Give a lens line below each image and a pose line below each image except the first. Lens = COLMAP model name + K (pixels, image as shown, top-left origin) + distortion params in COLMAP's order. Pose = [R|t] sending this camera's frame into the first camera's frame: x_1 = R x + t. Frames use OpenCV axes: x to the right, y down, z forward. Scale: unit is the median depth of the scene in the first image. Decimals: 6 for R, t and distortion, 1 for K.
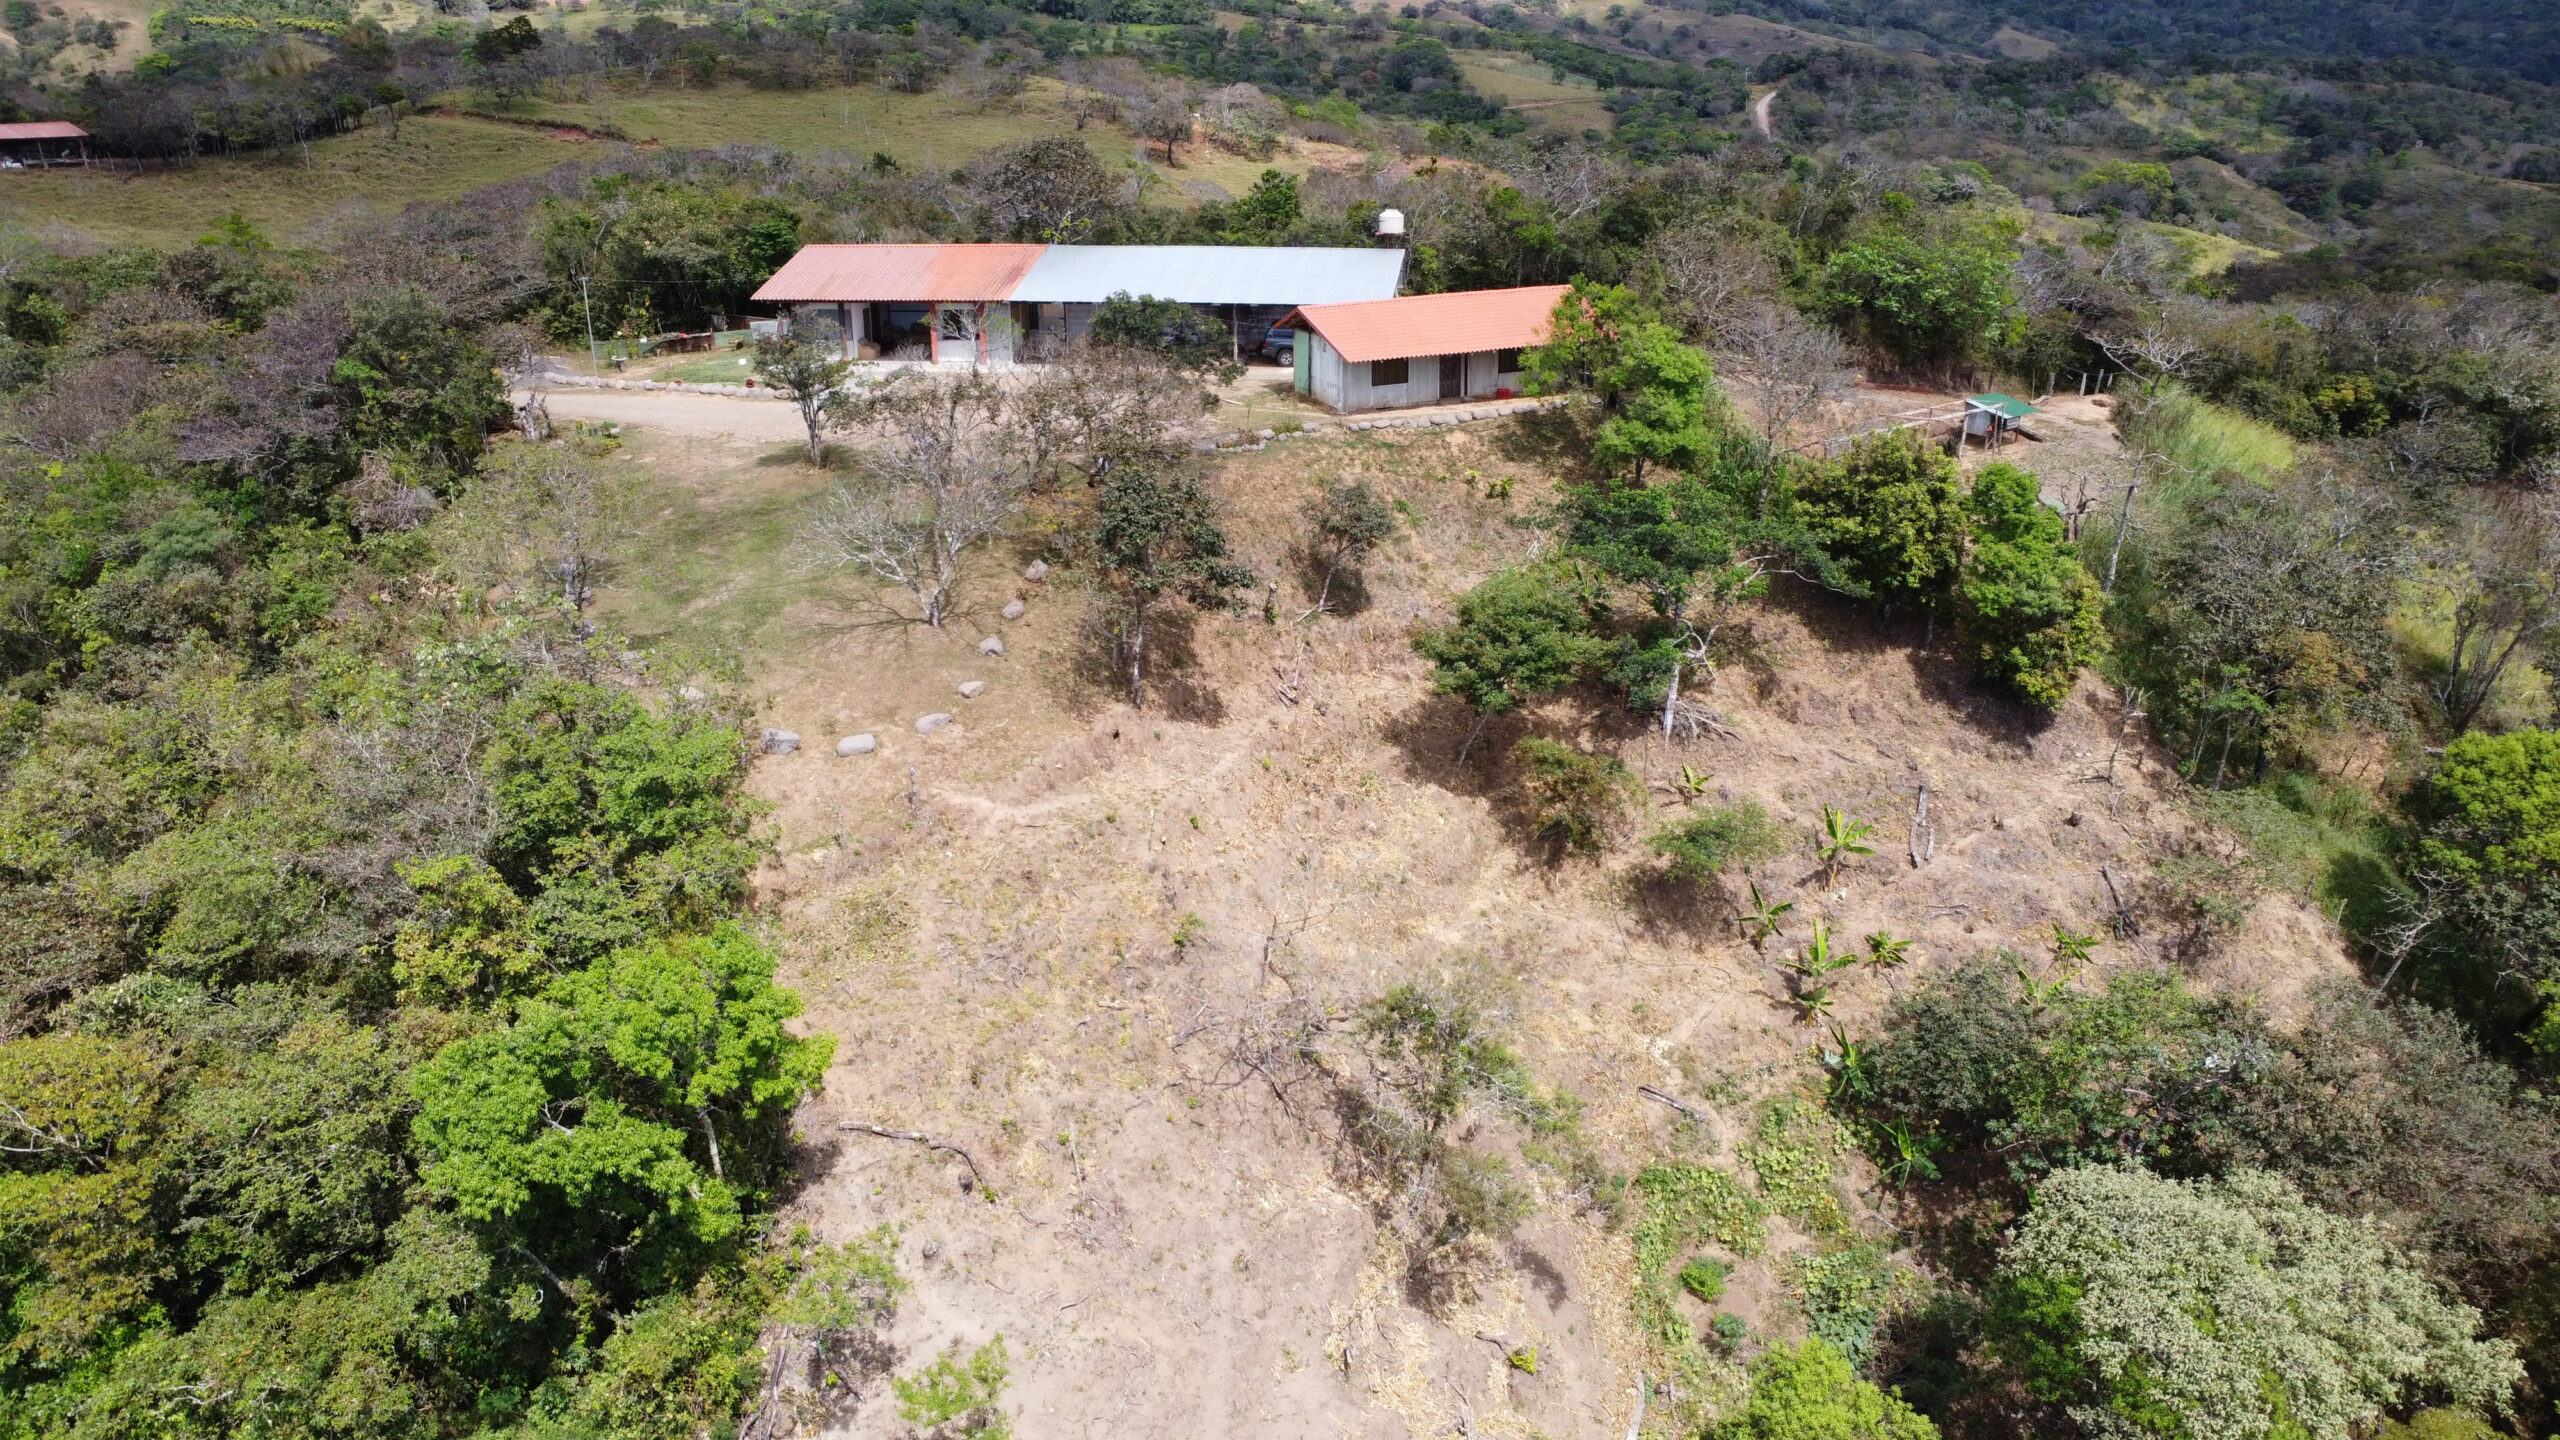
lens RADIAL K [[1920.9, 0, 1285.4], [0, 1920.9, 713.0], [0, 0, 1]] dist [-0.148808, 0.226527]
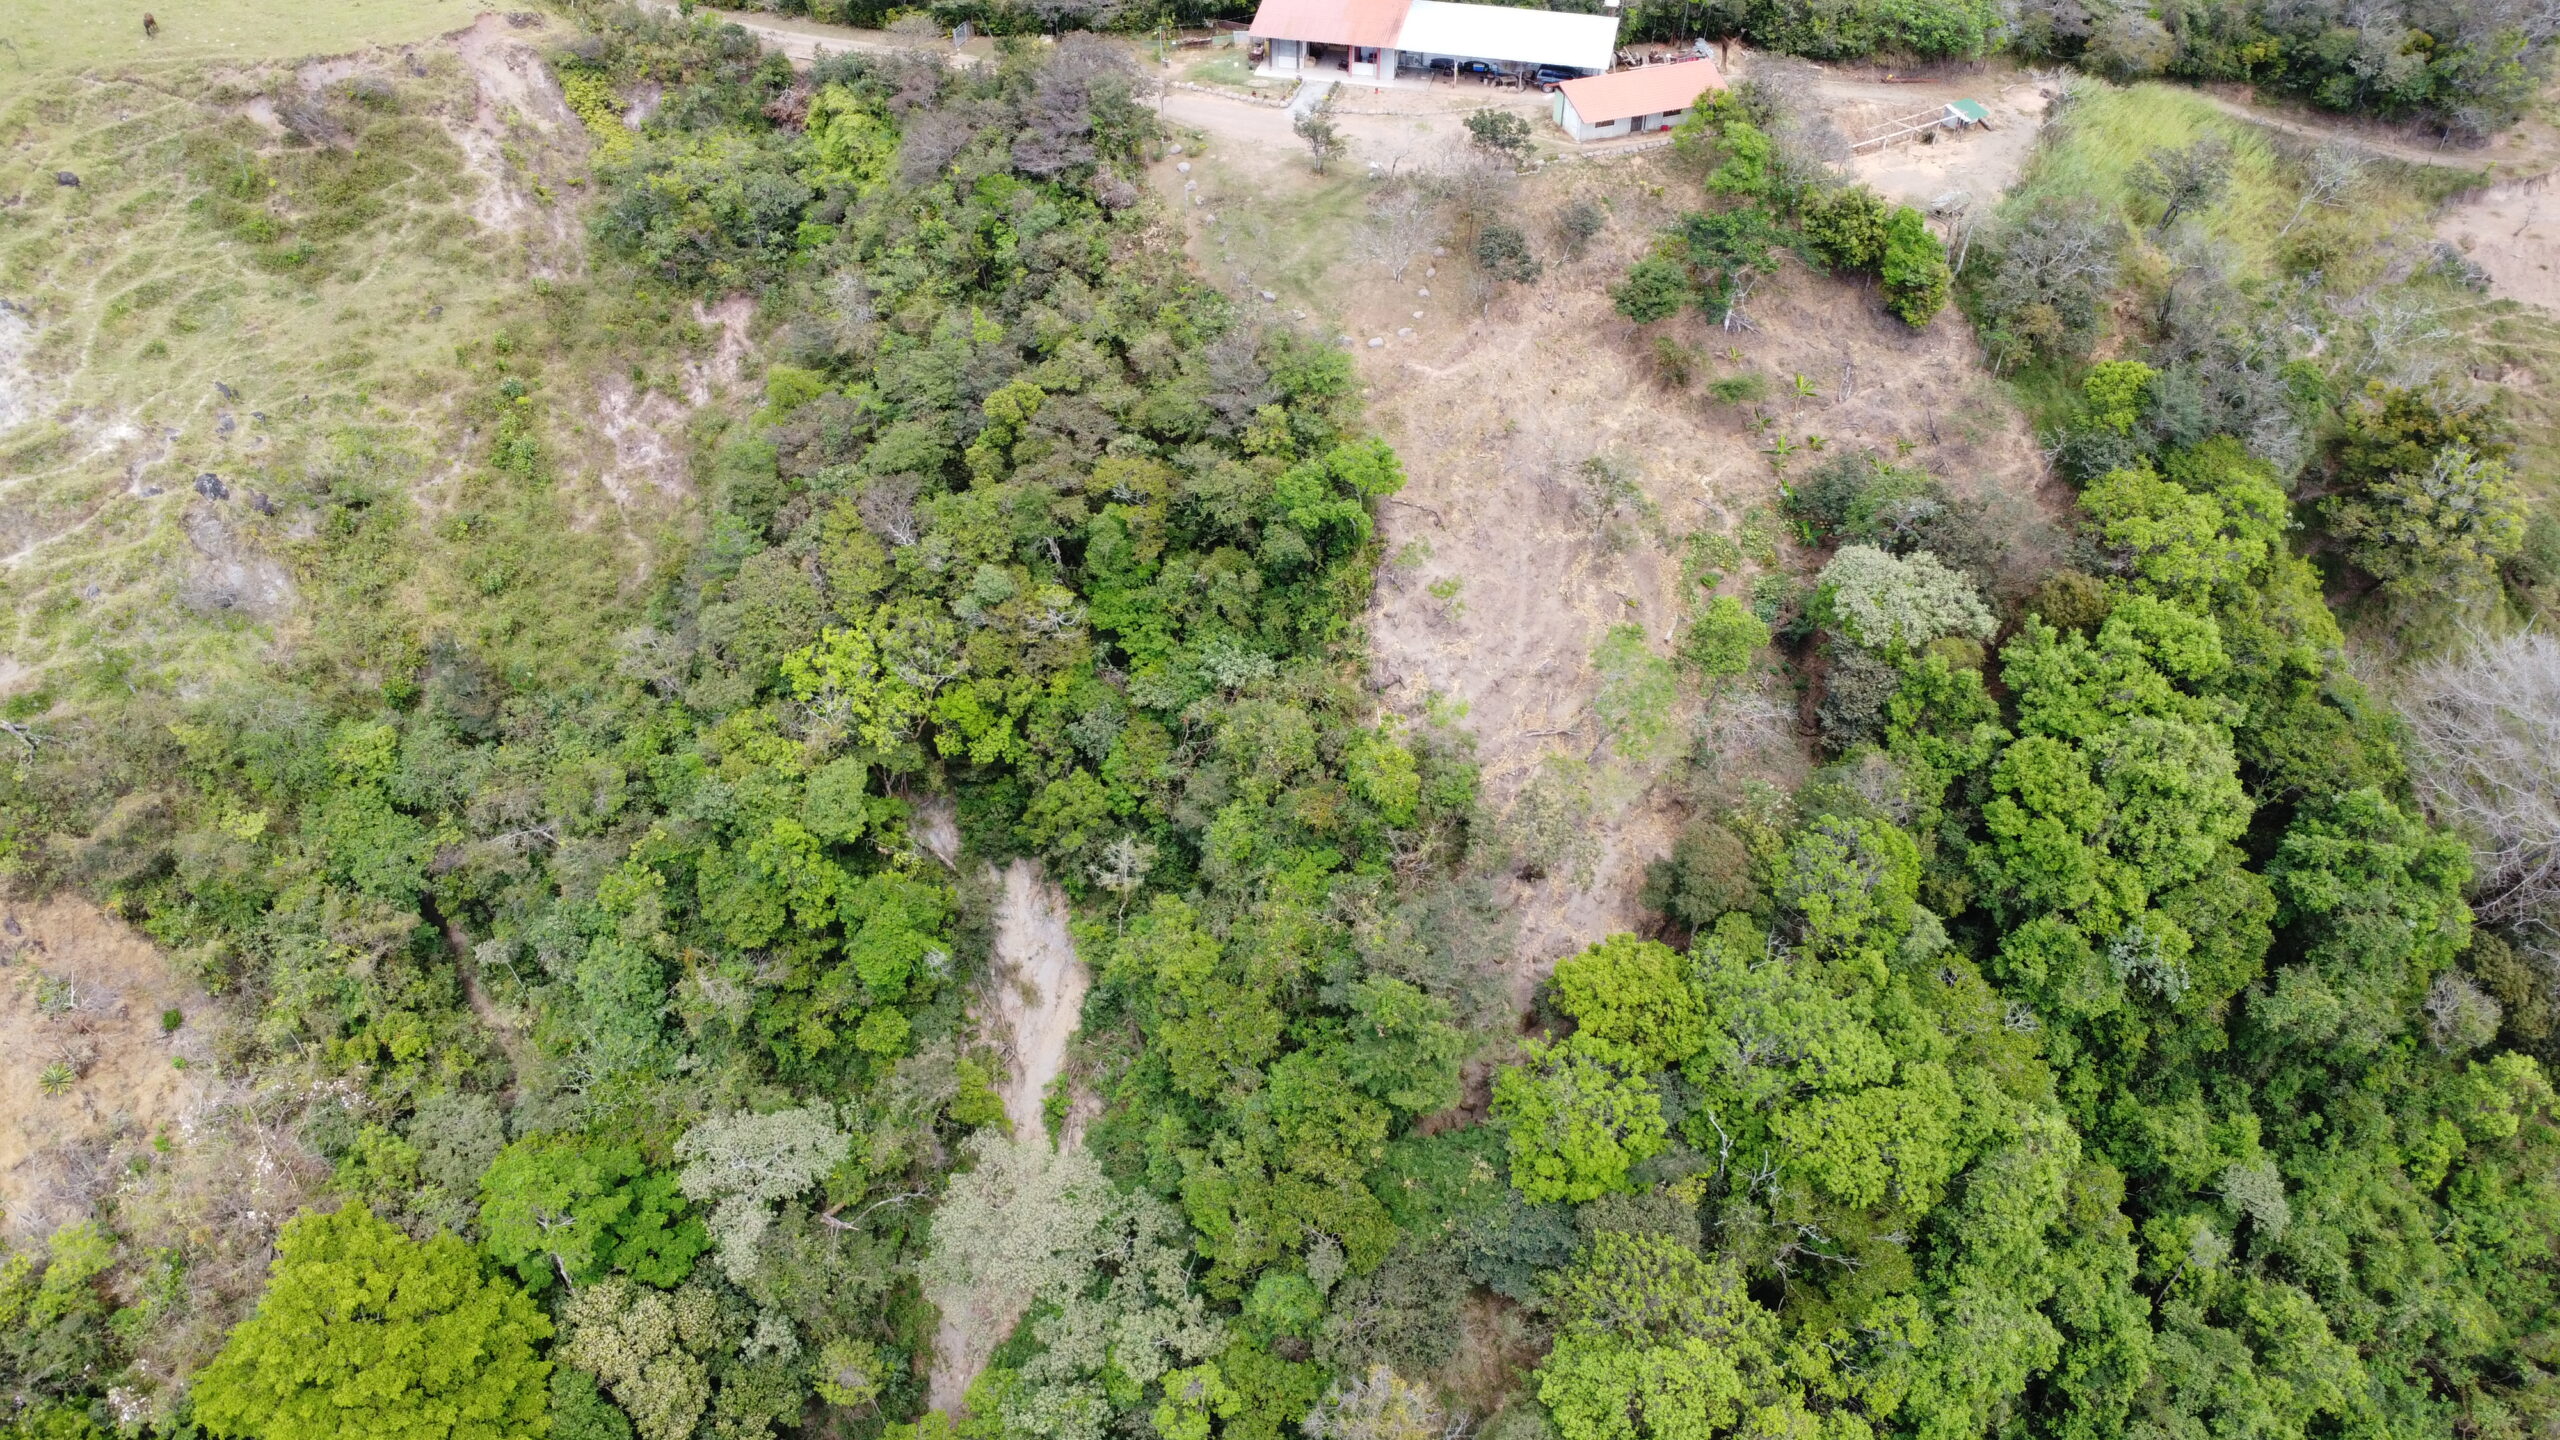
lens RADIAL K [[1966.2, 0, 1273.1], [0, 1966.2, 712.4], [0, 0, 1]] dist [-0.161580, 0.264814]
pose [[0.996231, 0.059734, -0.062894, -0.135788], [-0.035850, 0.943813, 0.328530, -0.277270], [0.078985, -0.325037, 0.942397, -1.180901]]
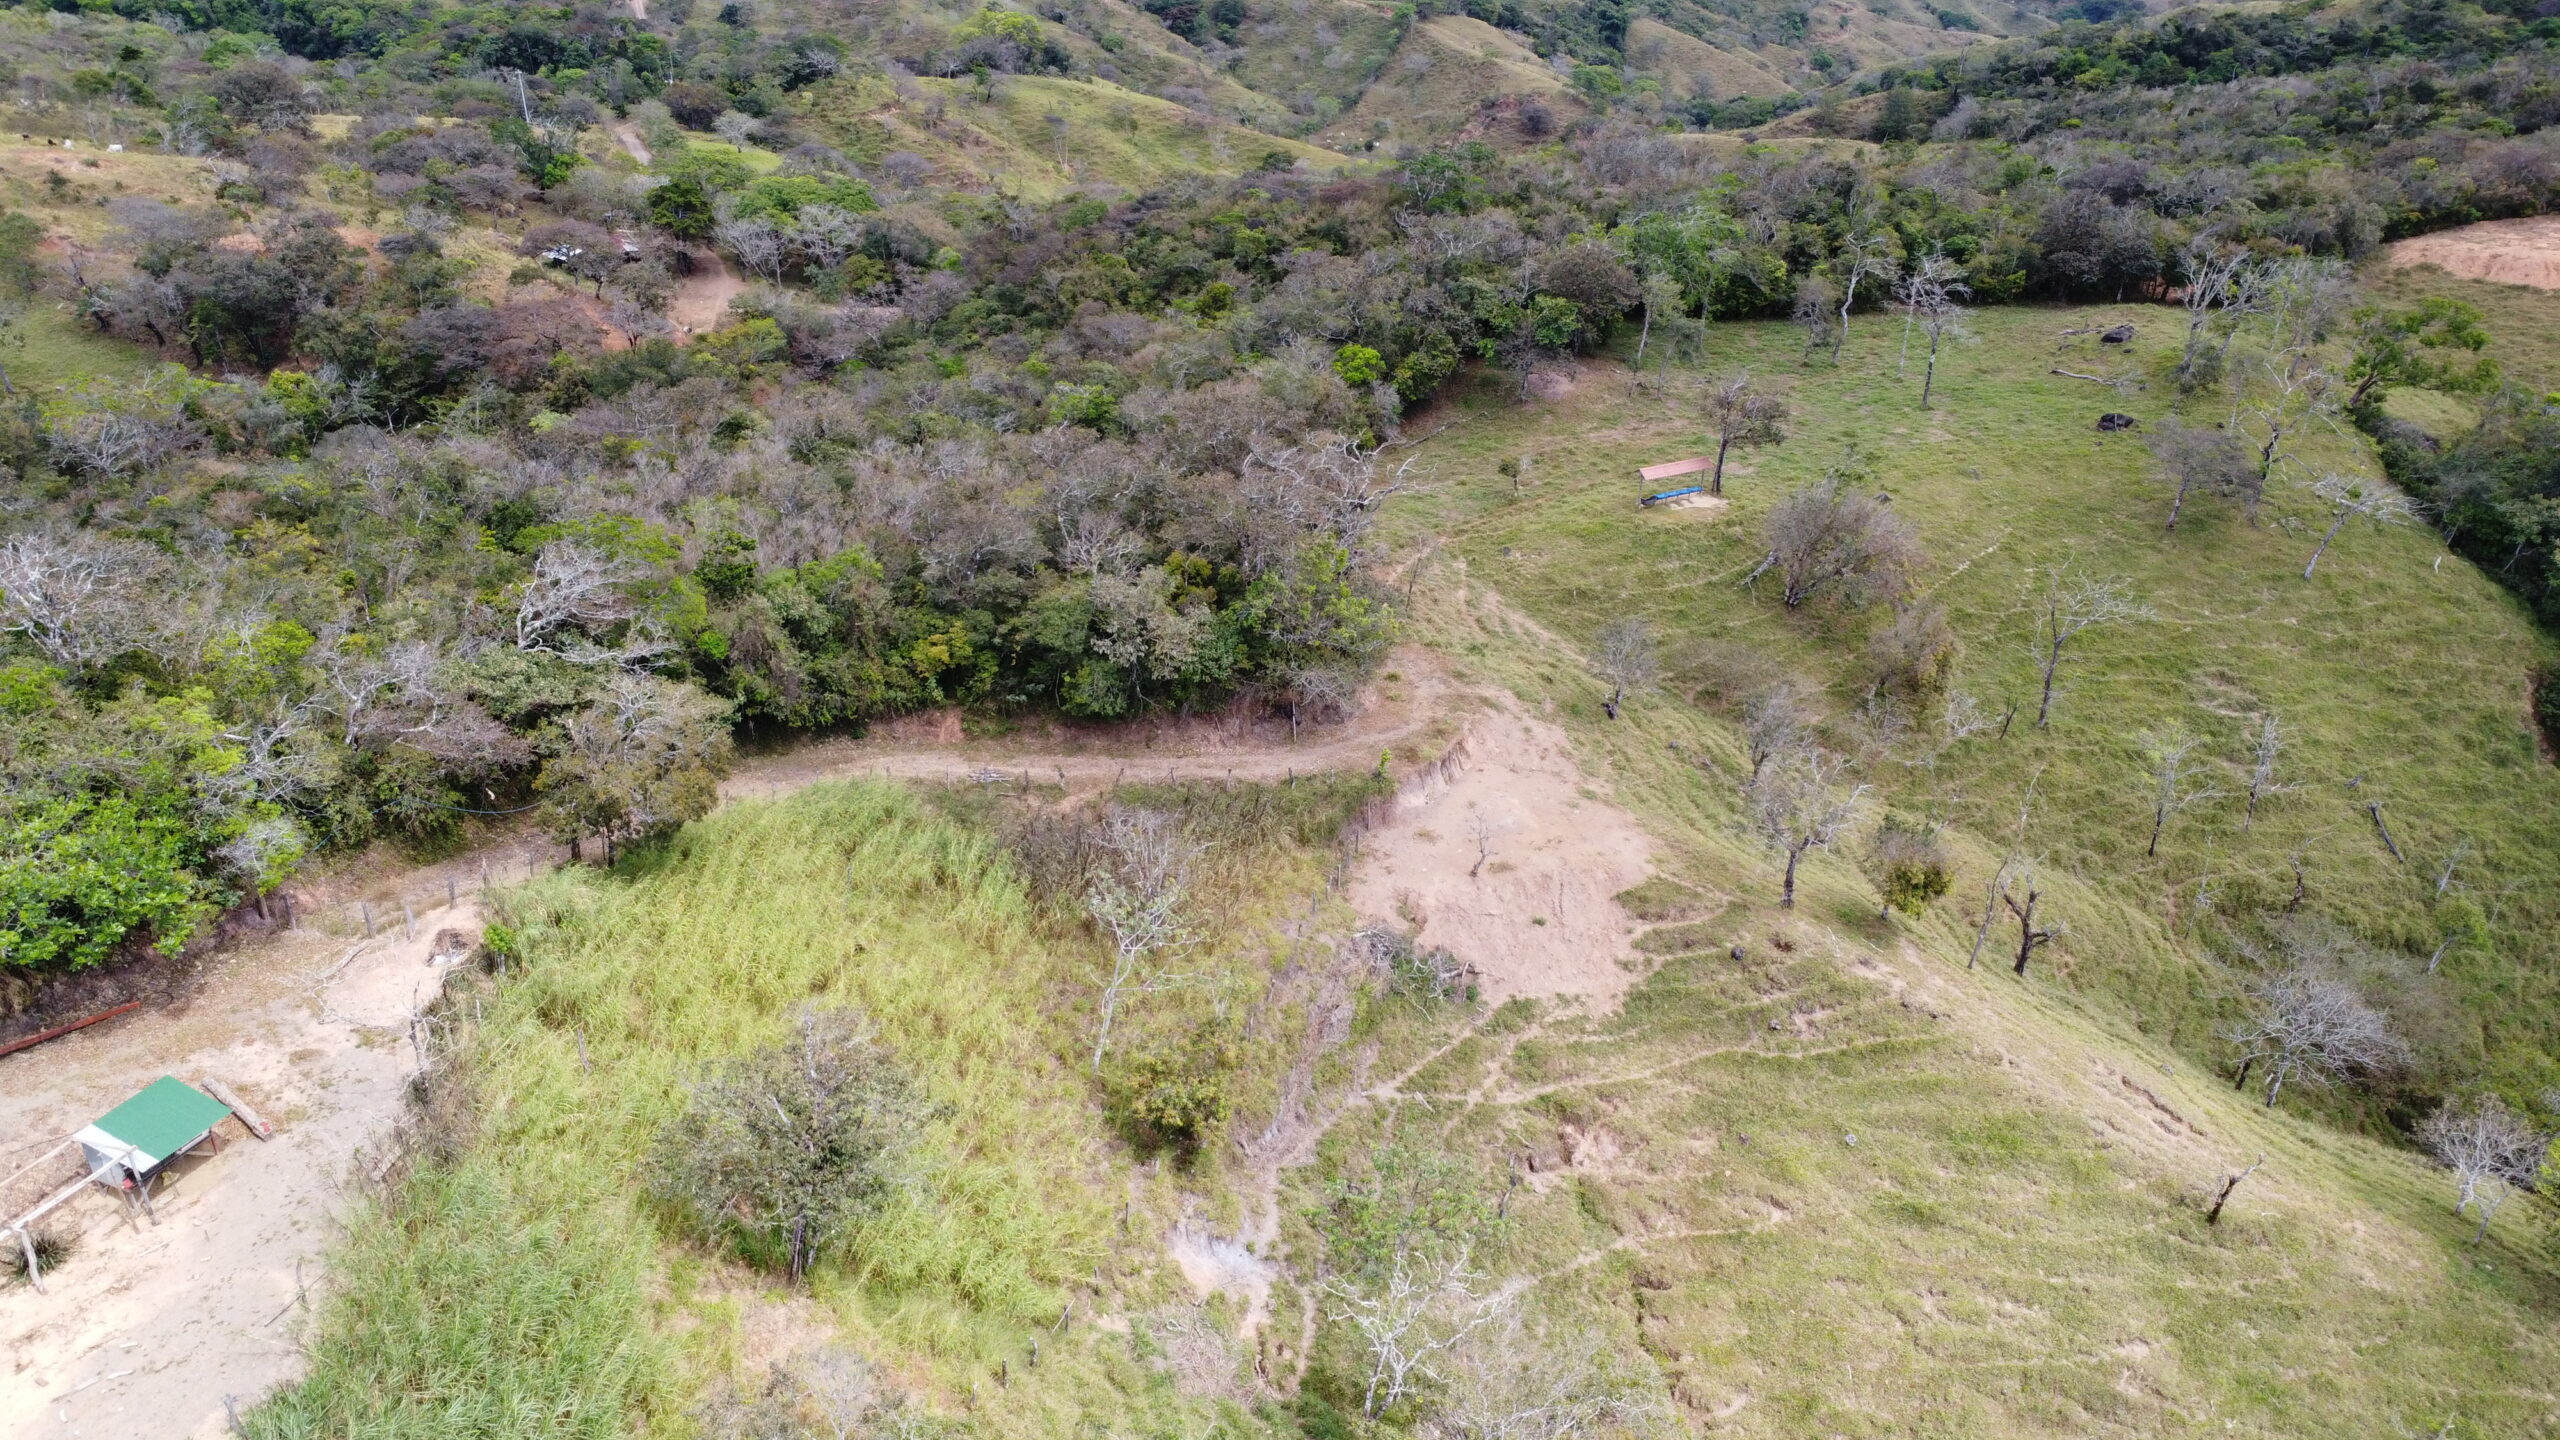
lens RADIAL K [[1949.1, 0, 1280.0], [0, 1949.1, 720.0], [0, 0, 1]] dist [-0.169846, 0.261717]
pose [[0.870933, -0.221788, 0.438505, 0.626125], [0.181297, 0.974425, 0.132765, -0.411630], [-0.456736, -0.036129, 0.888869, 0.455478]]
